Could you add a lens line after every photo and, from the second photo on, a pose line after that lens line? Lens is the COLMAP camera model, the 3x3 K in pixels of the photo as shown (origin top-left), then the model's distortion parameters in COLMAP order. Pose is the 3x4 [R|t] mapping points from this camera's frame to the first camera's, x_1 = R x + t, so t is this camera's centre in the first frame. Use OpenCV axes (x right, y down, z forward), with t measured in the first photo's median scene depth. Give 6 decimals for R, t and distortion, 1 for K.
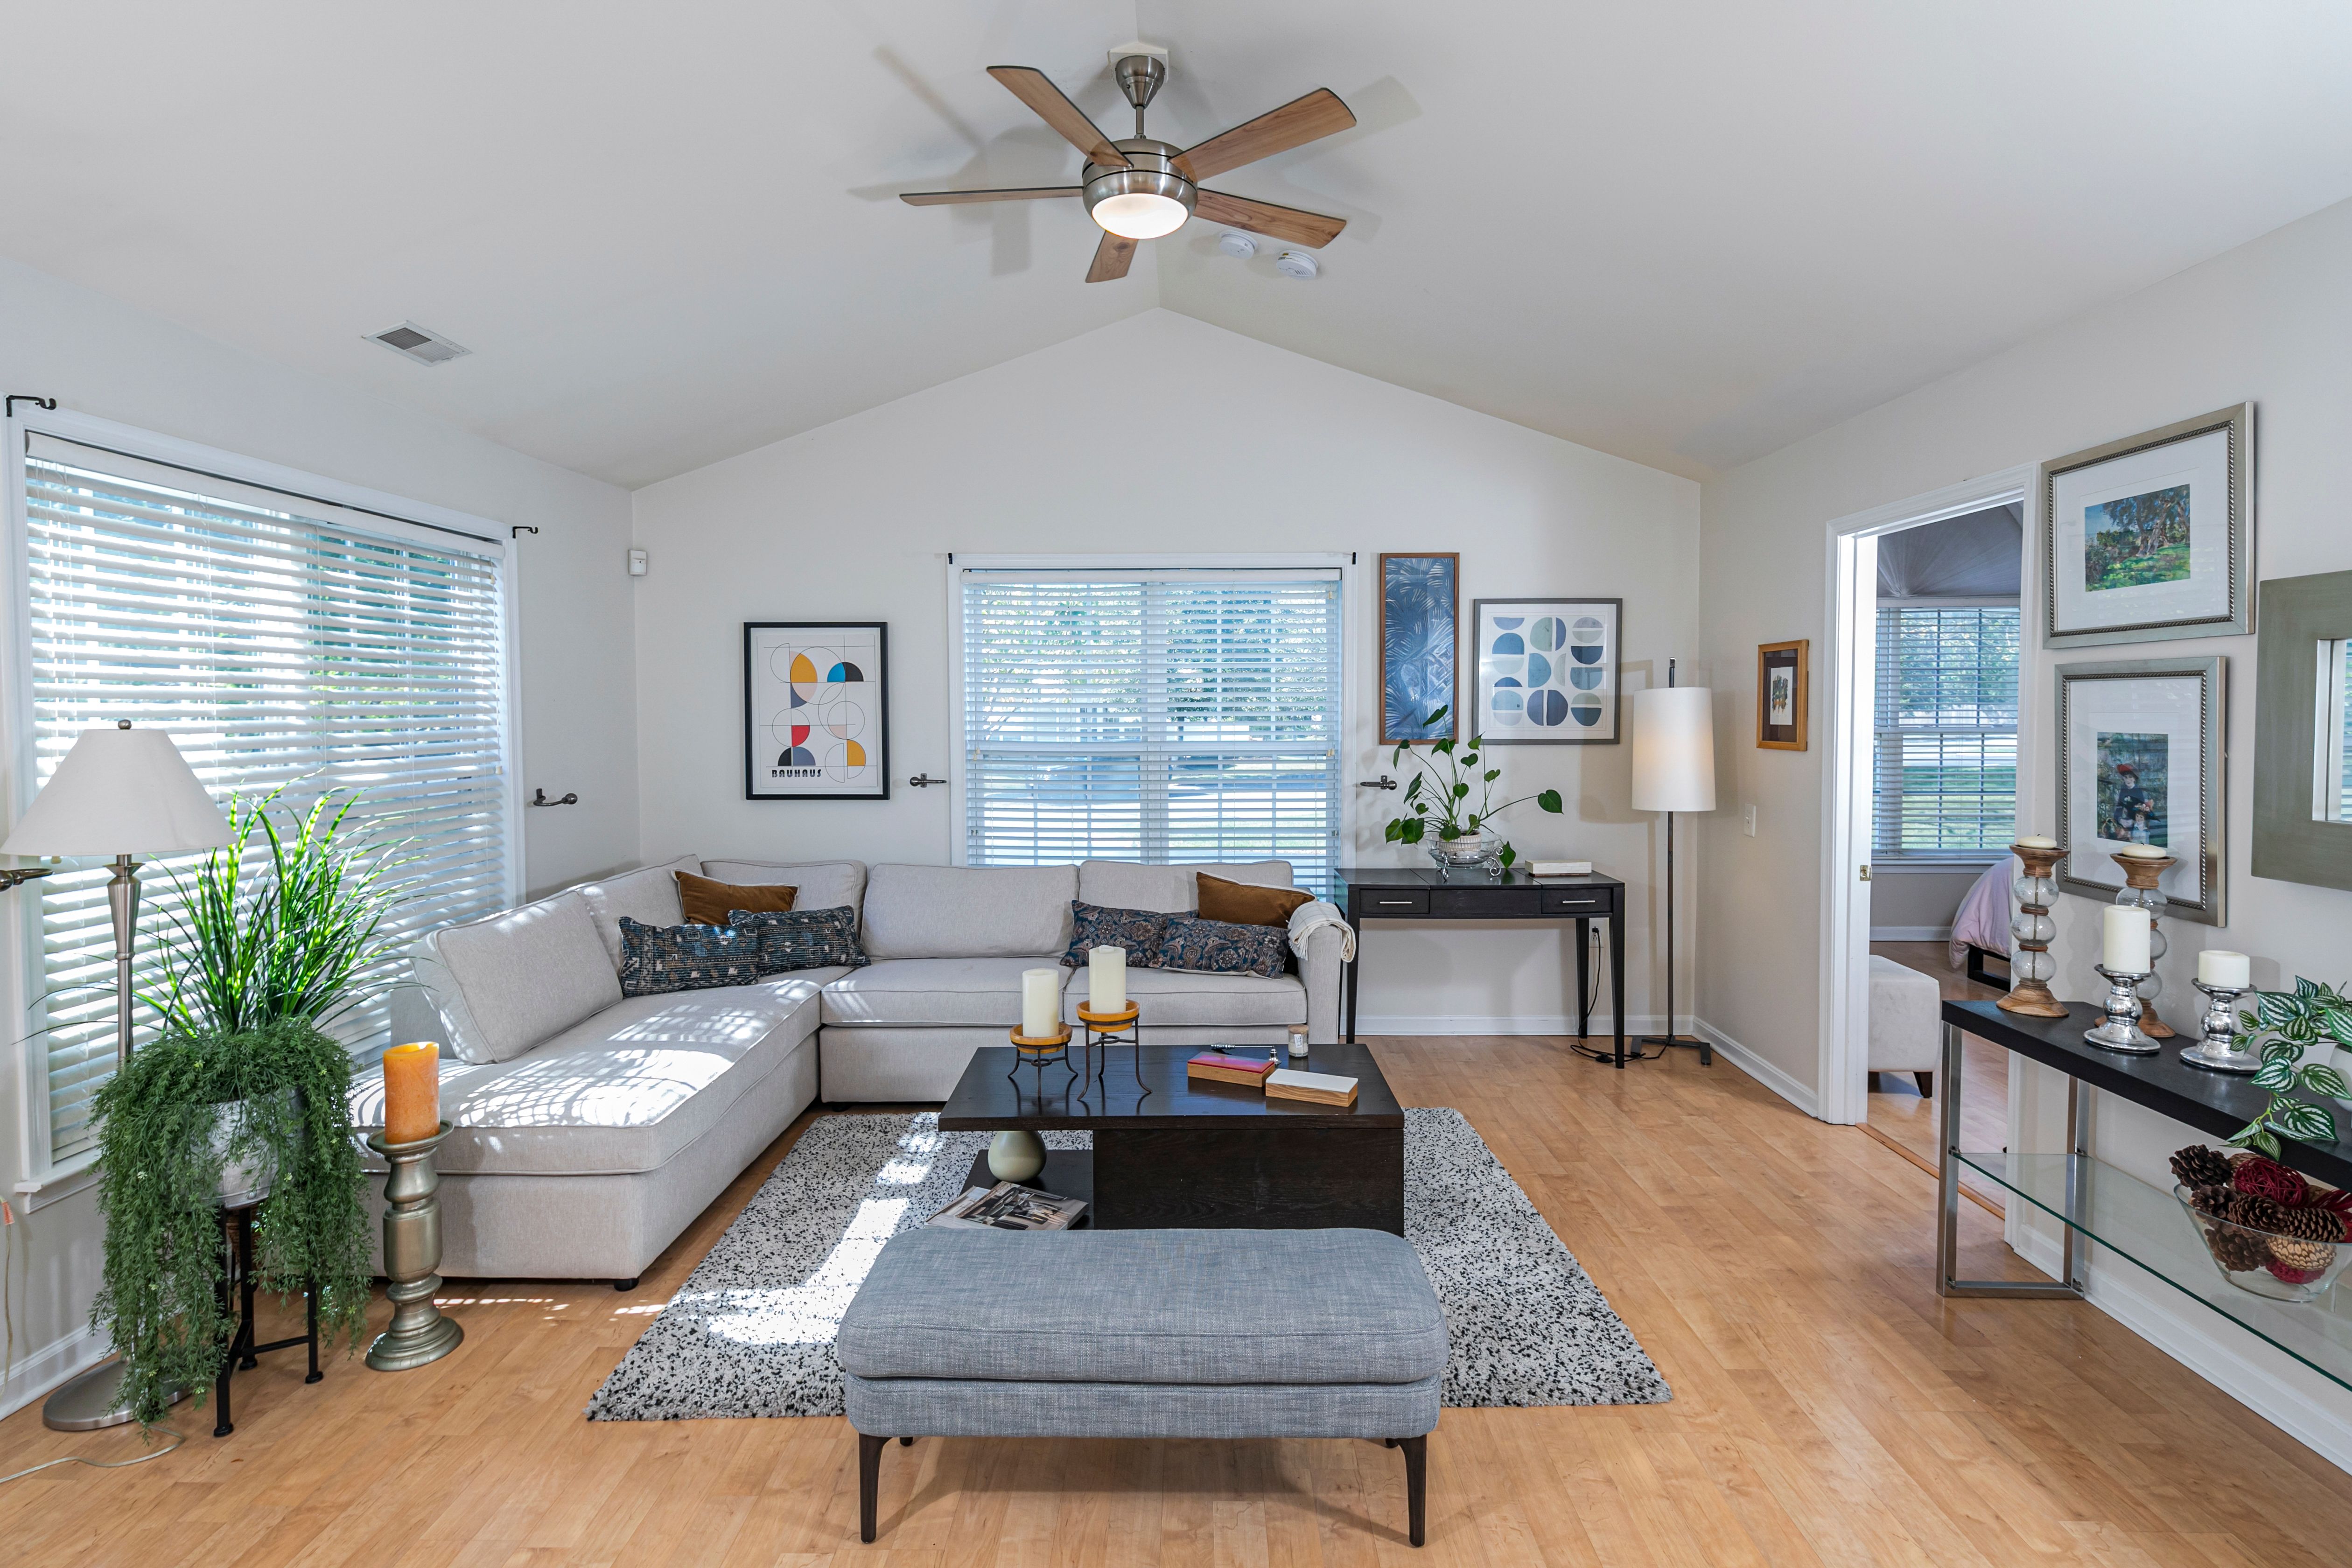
lens RADIAL K [[1104.8, 0, 1176.8], [0, 1104.8, 724.0], [0, 0, 1]] dist [0.000867, -0.005260]
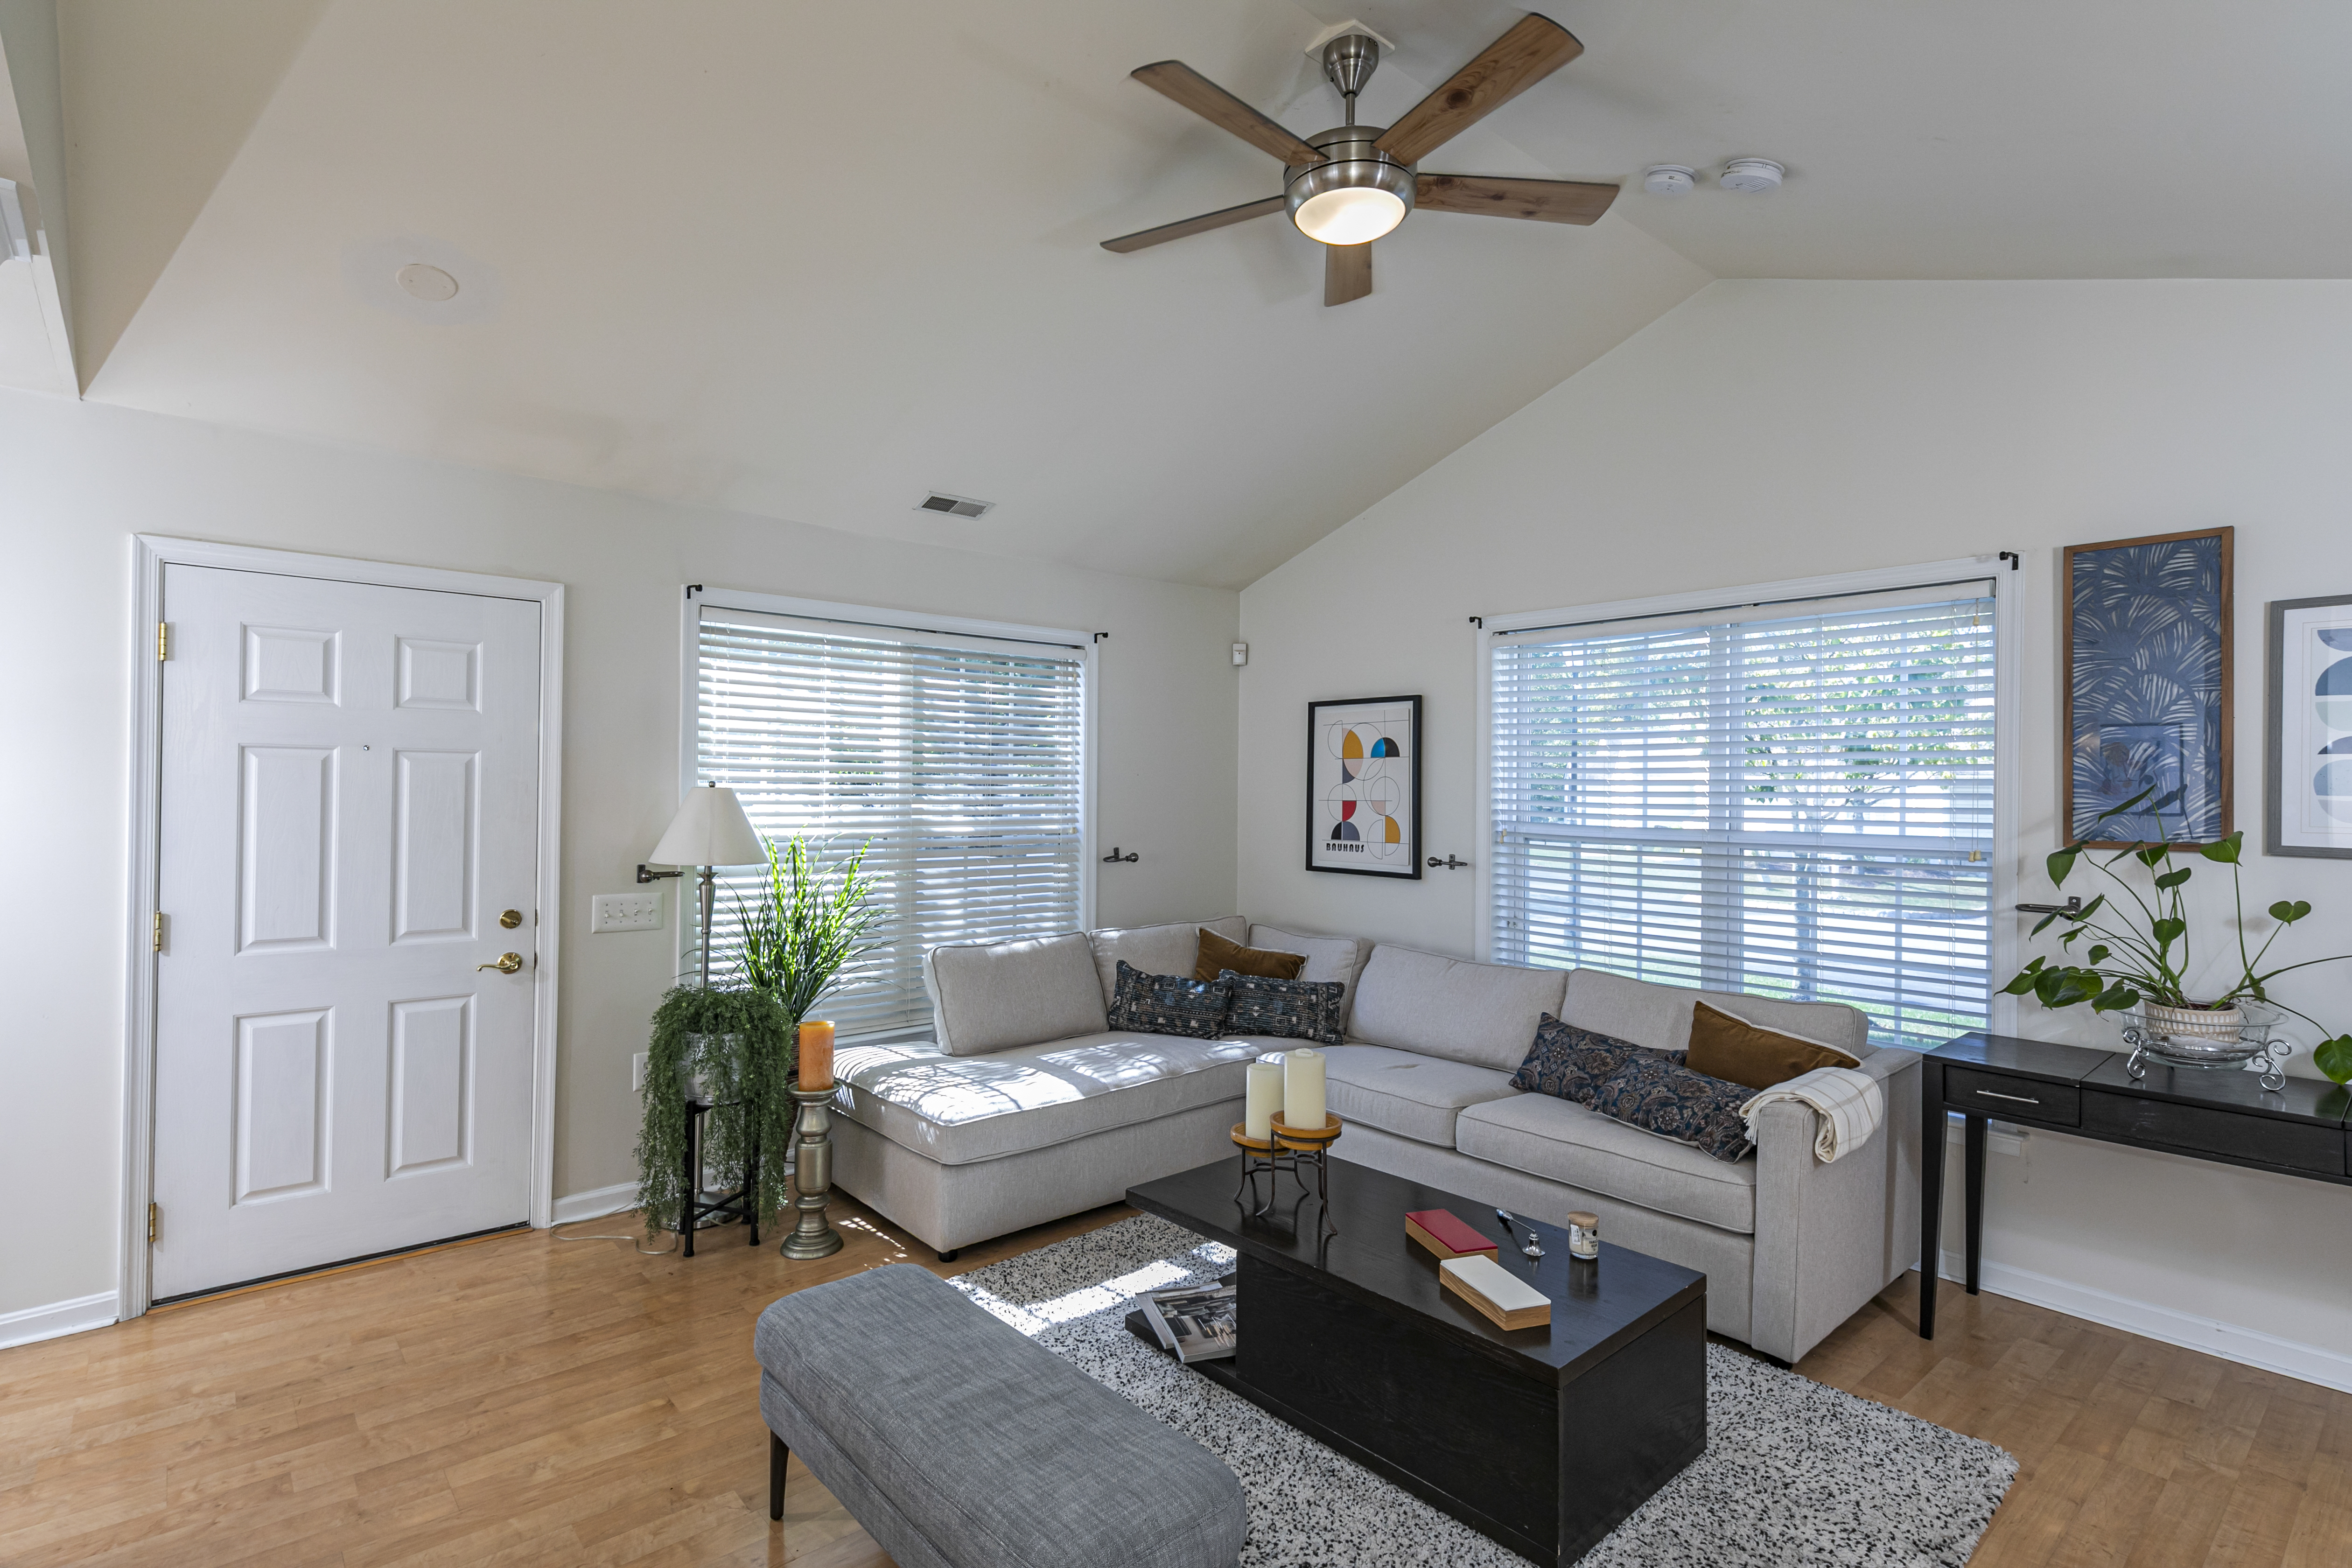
lens RADIAL K [[1117.2, 0, 1188.3], [0, 1117.2, 760.4], [0, 0, 1]] dist [0.004006, -0.010110]
pose [[0.674875, -0.009072, -0.737876, 0.367554], [-0.023652, 0.999145, -0.033917, 0.002950], [0.737553, 0.040343, 0.674083, 0.225730]]
